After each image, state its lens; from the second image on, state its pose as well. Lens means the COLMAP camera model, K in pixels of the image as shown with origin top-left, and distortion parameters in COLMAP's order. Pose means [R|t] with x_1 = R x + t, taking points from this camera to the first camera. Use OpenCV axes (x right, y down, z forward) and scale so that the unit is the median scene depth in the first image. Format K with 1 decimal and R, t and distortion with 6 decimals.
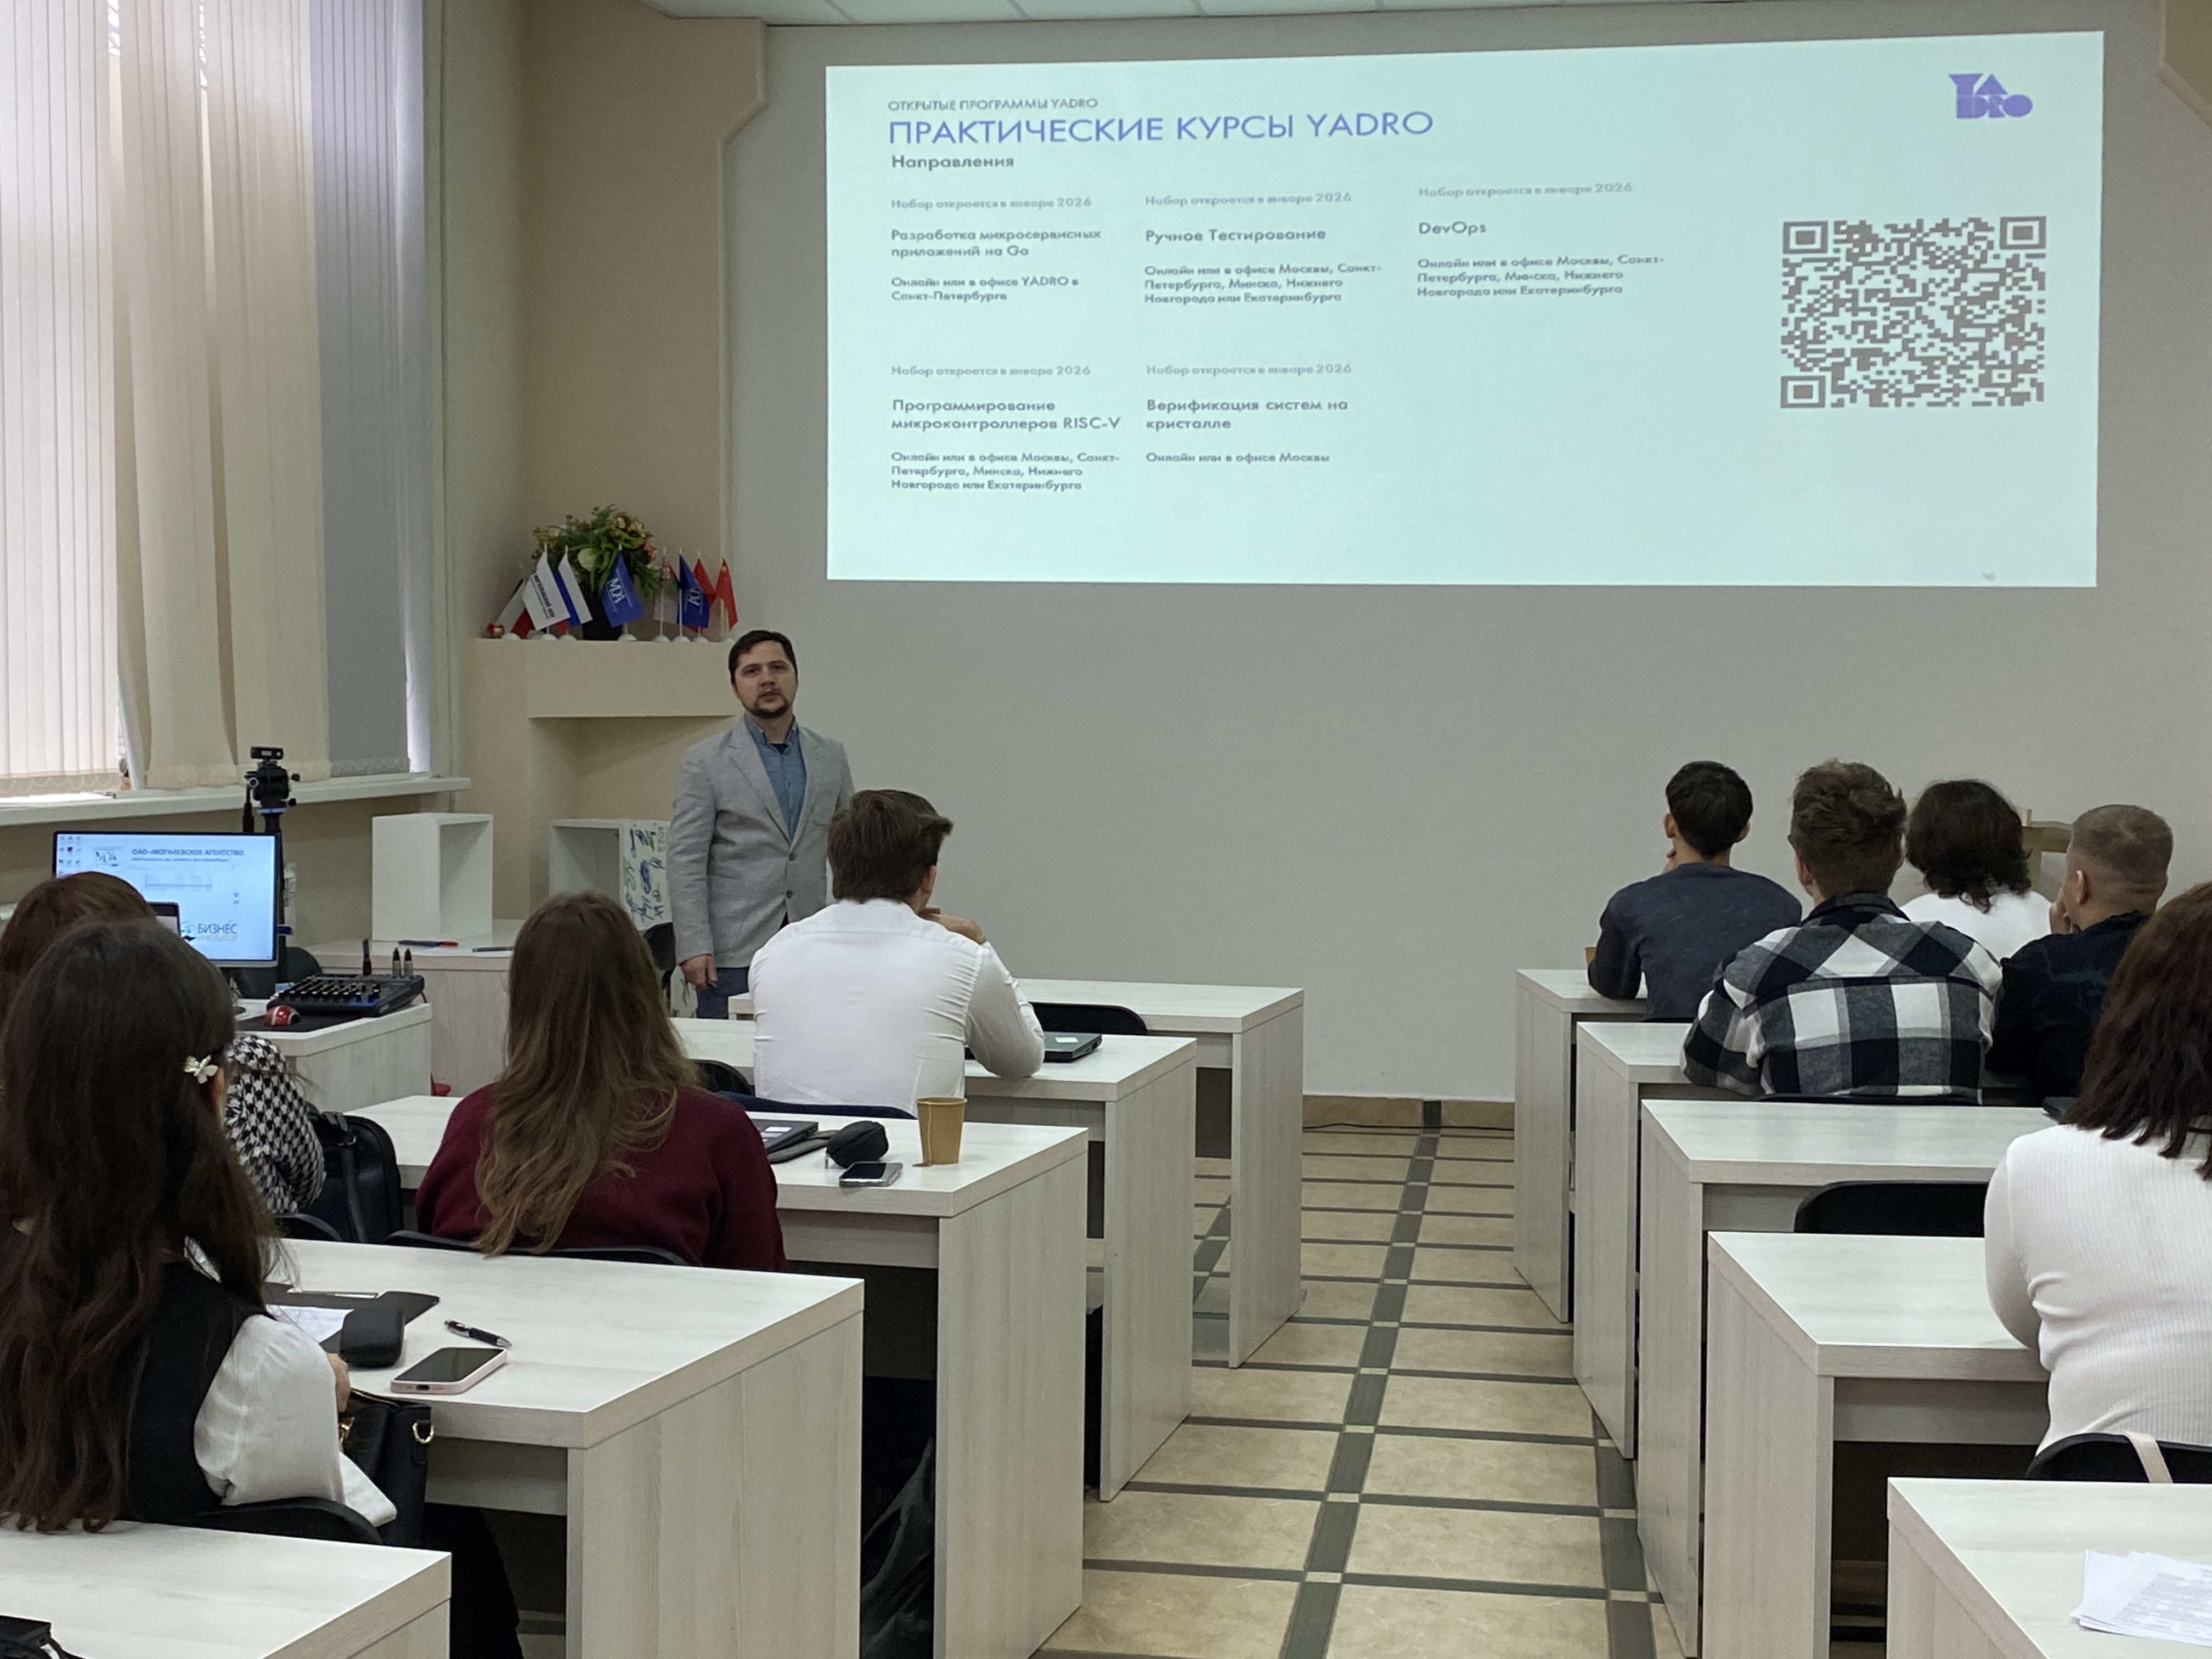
lens RADIAL K [[2932.8, 0, 1110.4], [0, 2932.8, 868.6], [0, 0, 1]] dist [0.084174, 0.000000]
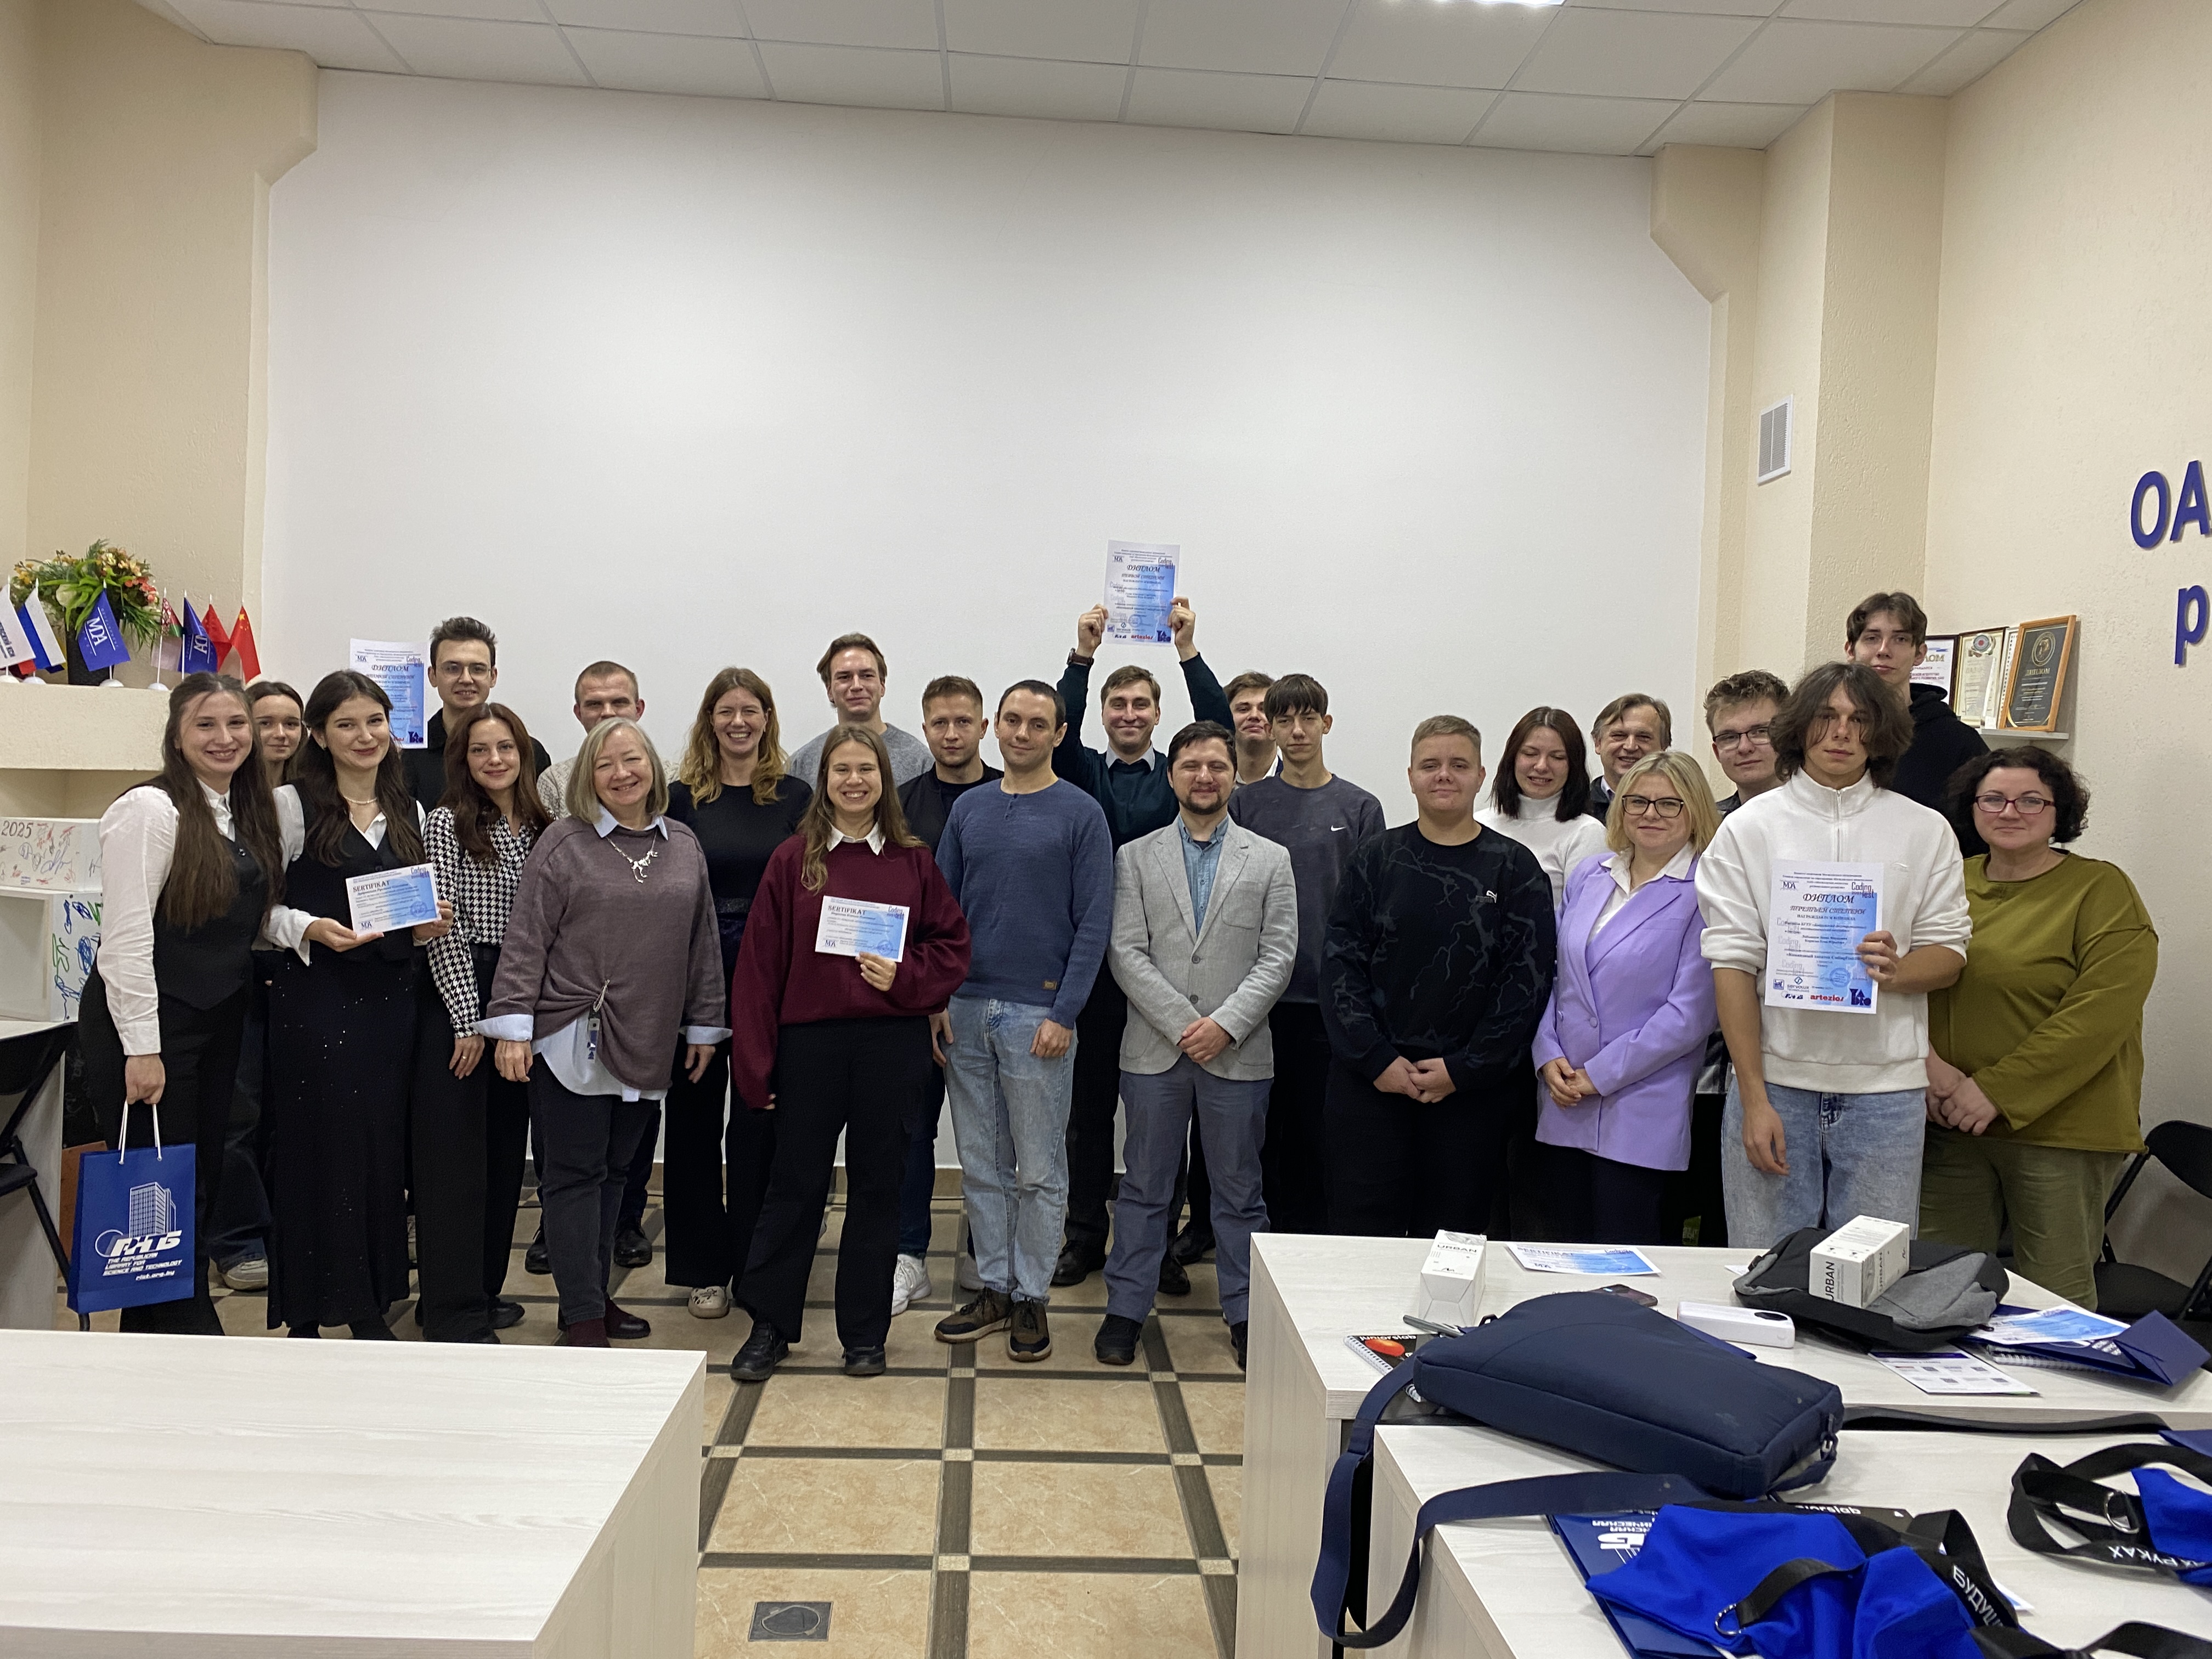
lens RADIAL K [[1657.3, 0, 1091.3], [0, 1657.3, 807.8], [0, 0, 1]] dist [0.043219, -0.031739]
pose [[0.977617, 0.028419, 0.208464, 0.033893], [-0.021290, 0.999112, -0.036361, -0.035543], [-0.209312, 0.031109, 0.977354, 0.553423]]
